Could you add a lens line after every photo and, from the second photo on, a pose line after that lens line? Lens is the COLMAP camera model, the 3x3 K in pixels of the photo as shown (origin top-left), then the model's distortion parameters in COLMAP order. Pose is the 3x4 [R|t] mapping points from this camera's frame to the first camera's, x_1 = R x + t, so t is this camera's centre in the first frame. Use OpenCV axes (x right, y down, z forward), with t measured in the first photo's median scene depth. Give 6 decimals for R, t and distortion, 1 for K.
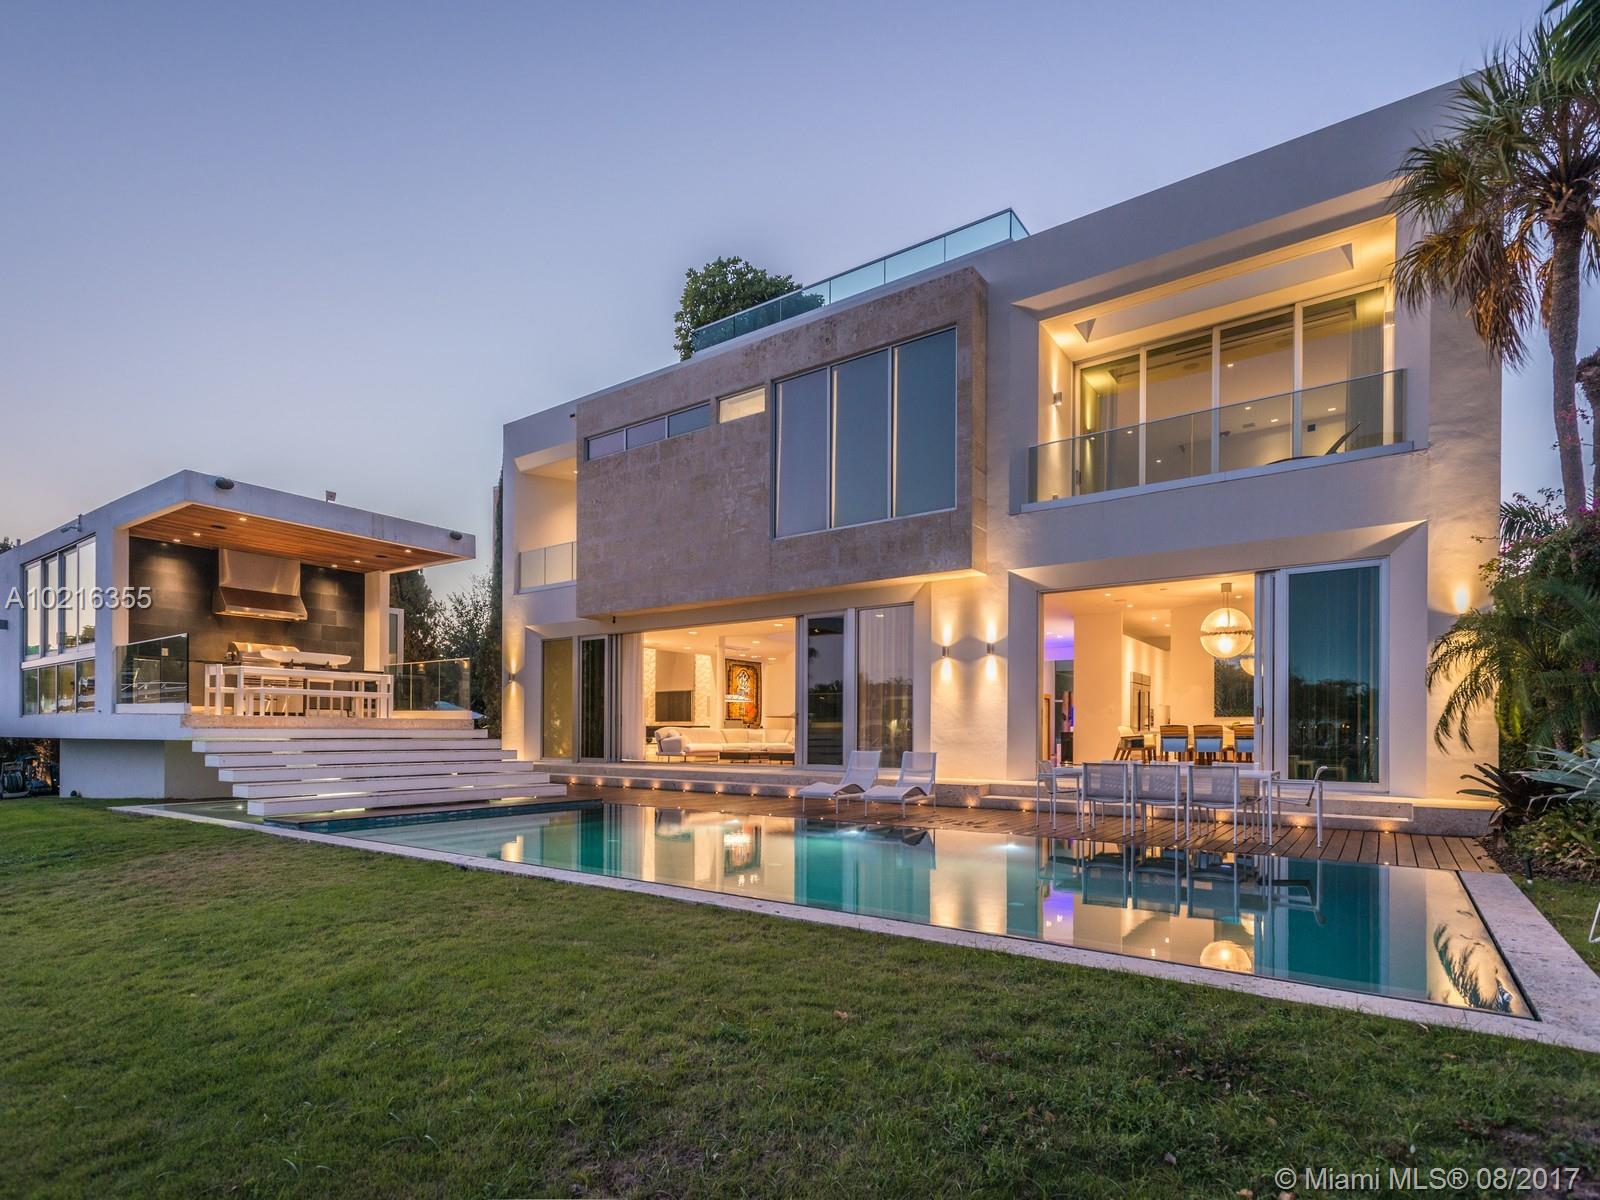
lens RADIAL K [[799.4, 0, 799.9], [0, 799.4, 742.5], [0, 0, 1]] dist [0.002364, 0.000364]
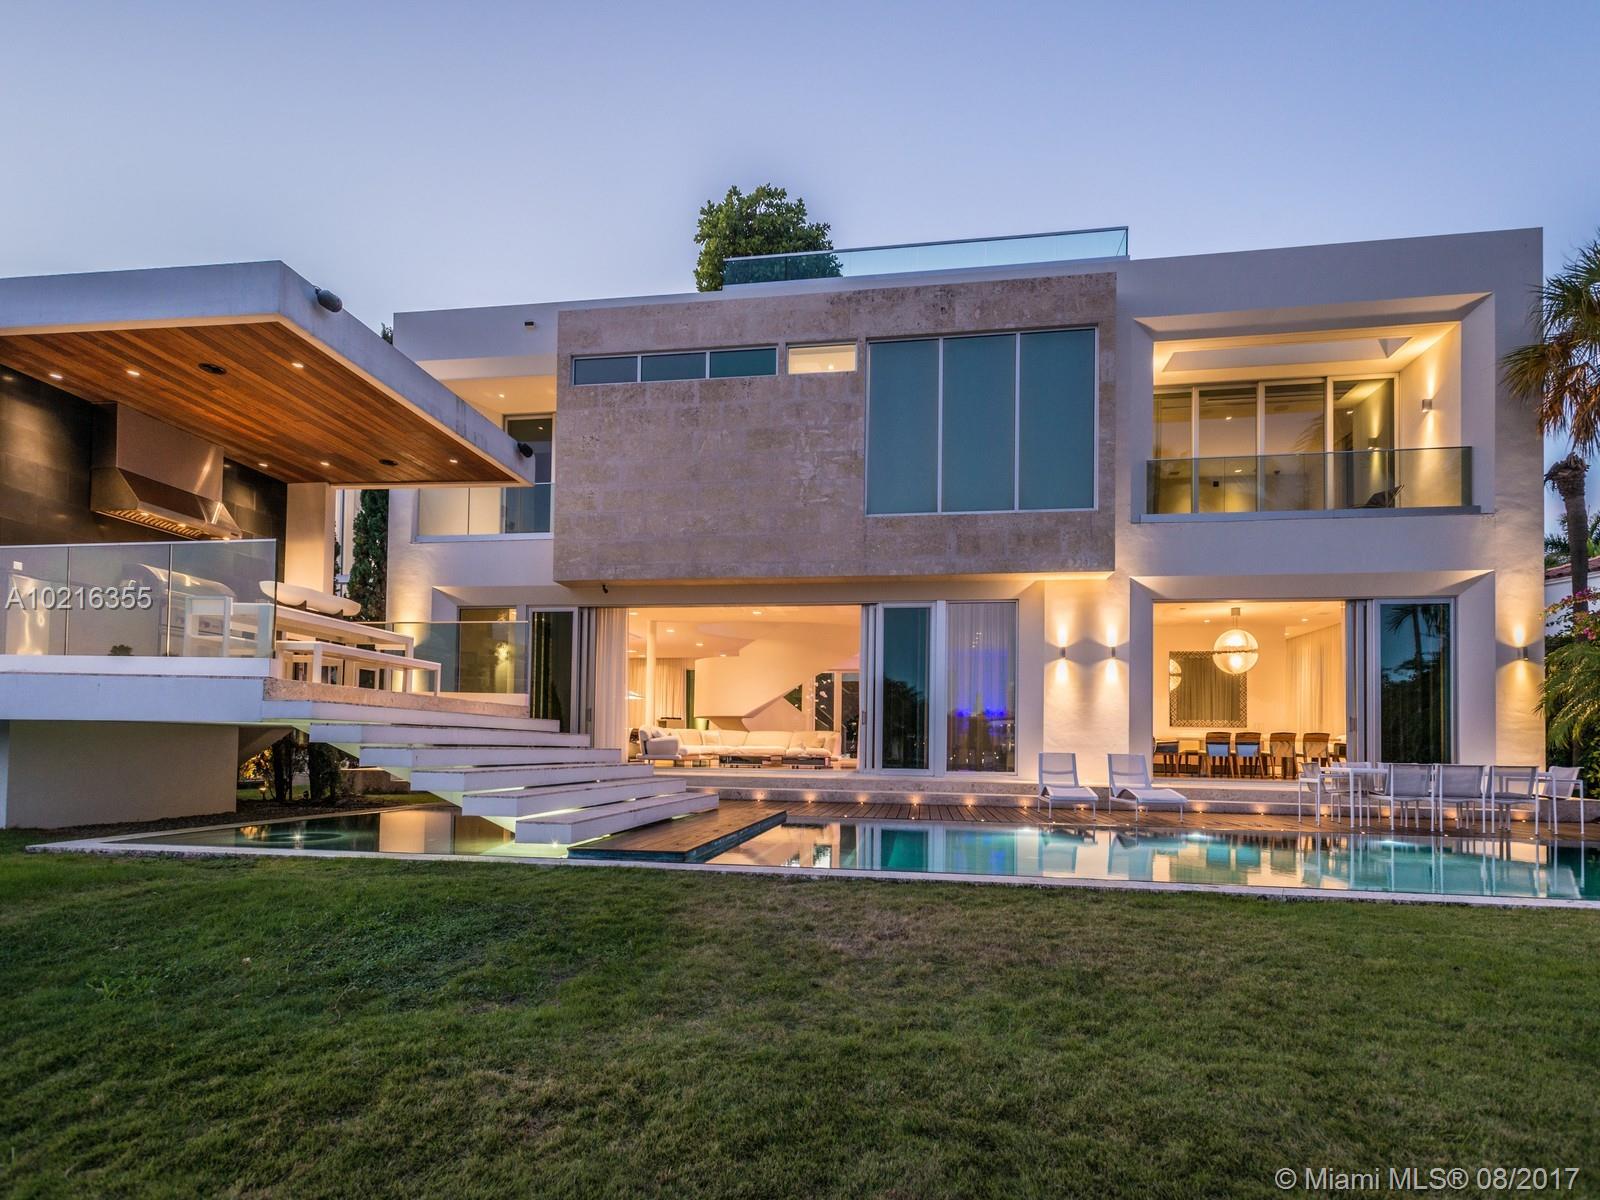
lens RADIAL K [[816.8, 0, 798.6], [0, 816.8, 733.5], [0, 0, 1]] dist [0.002716, 0.000357]
pose [[0.899550, 0.018911, 0.436408, -0.527063], [-0.008757, 0.999642, -0.025268, 0.012917], [-0.436730, 0.018908, 0.899394, 0.234902]]
